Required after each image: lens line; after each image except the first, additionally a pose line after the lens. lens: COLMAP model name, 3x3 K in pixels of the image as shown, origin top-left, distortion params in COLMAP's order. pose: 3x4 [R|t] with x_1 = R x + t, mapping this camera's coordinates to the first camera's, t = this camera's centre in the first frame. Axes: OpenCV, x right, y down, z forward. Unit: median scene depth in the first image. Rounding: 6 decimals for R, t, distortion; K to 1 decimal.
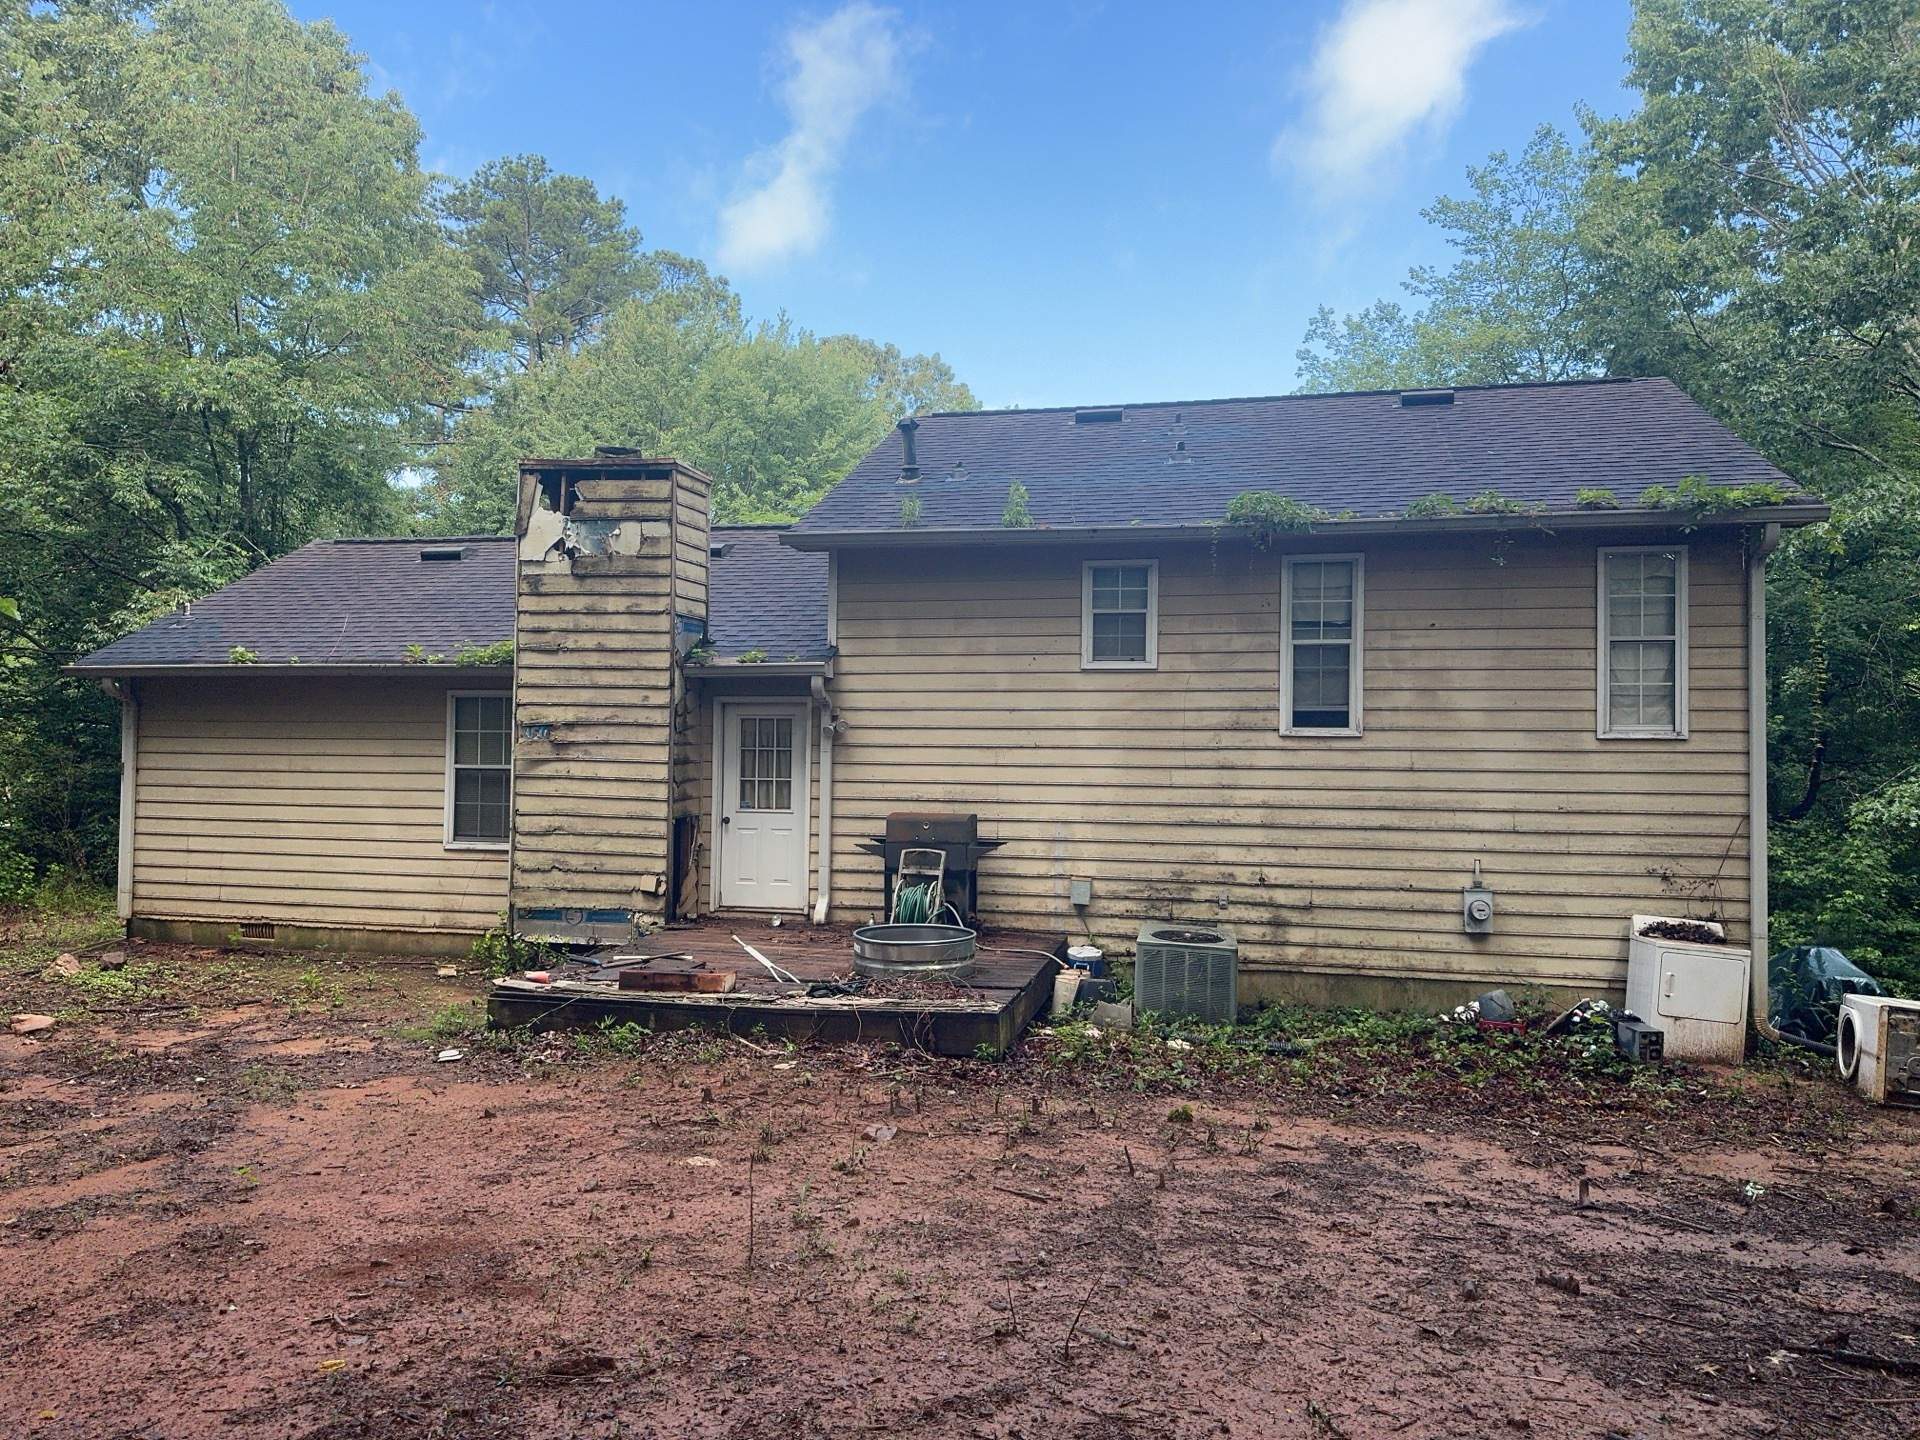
lens RADIAL K [[1357.1, 0, 946.3], [0, 1357.1, 737.5], [0, 0, 1]] dist [0.093710, -0.140210]
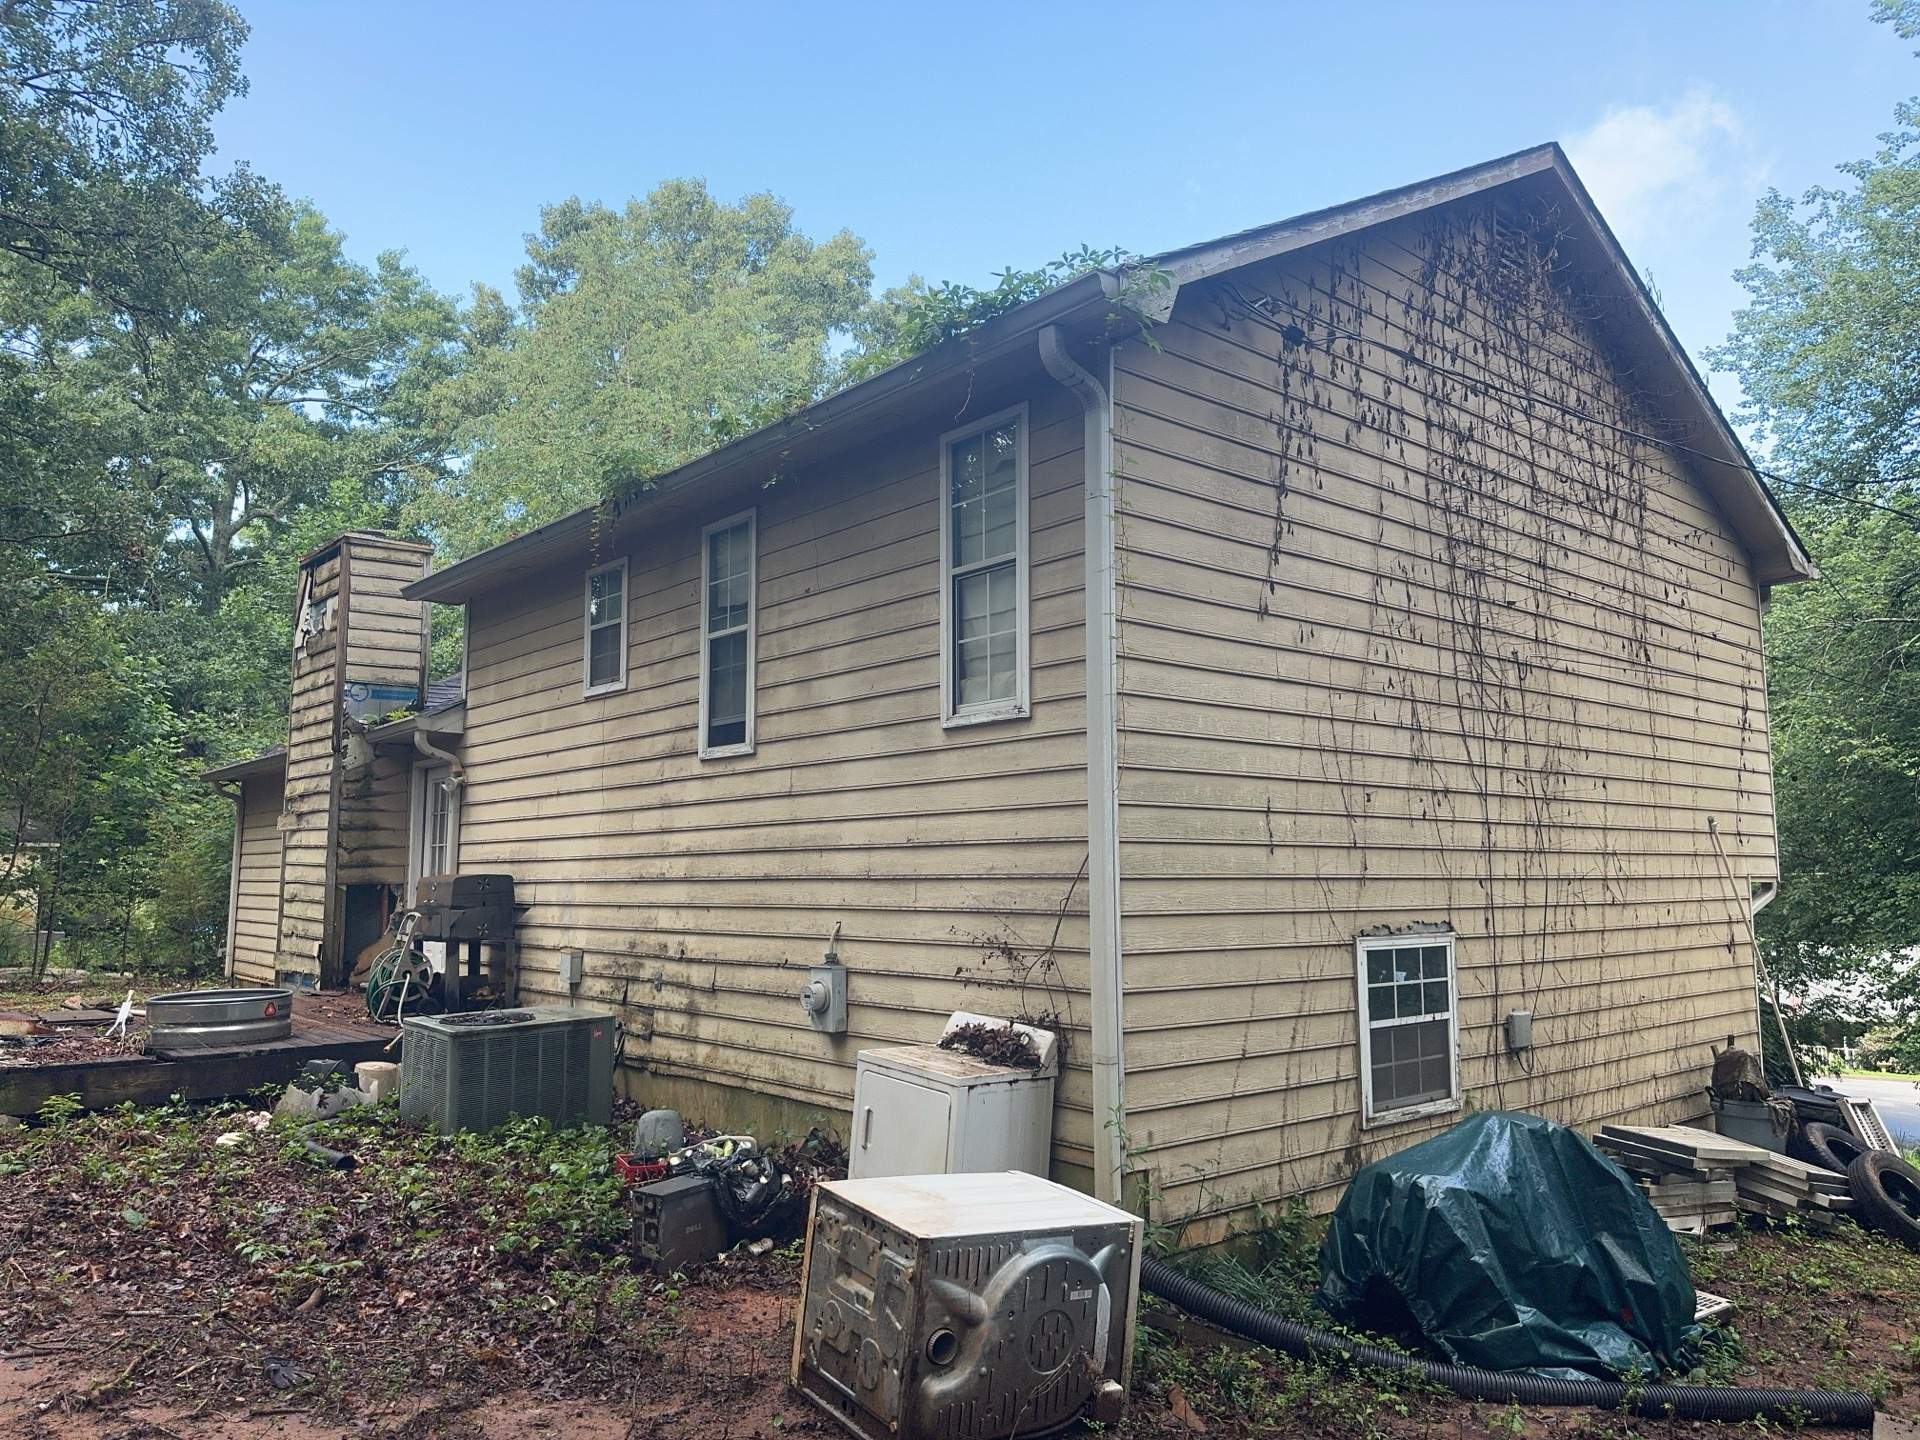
lens RADIAL K [[1357.1, 0, 950.4], [0, 1357.1, 730.0], [0, 0, 1]] dist [0.093710, -0.140210]
pose [[0.806610, -0.074912, -0.586318, 0.799126], [0.012502, 0.993877, -0.109785, 0.066600], [0.590952, 0.081223, 0.802608, 0.470359]]
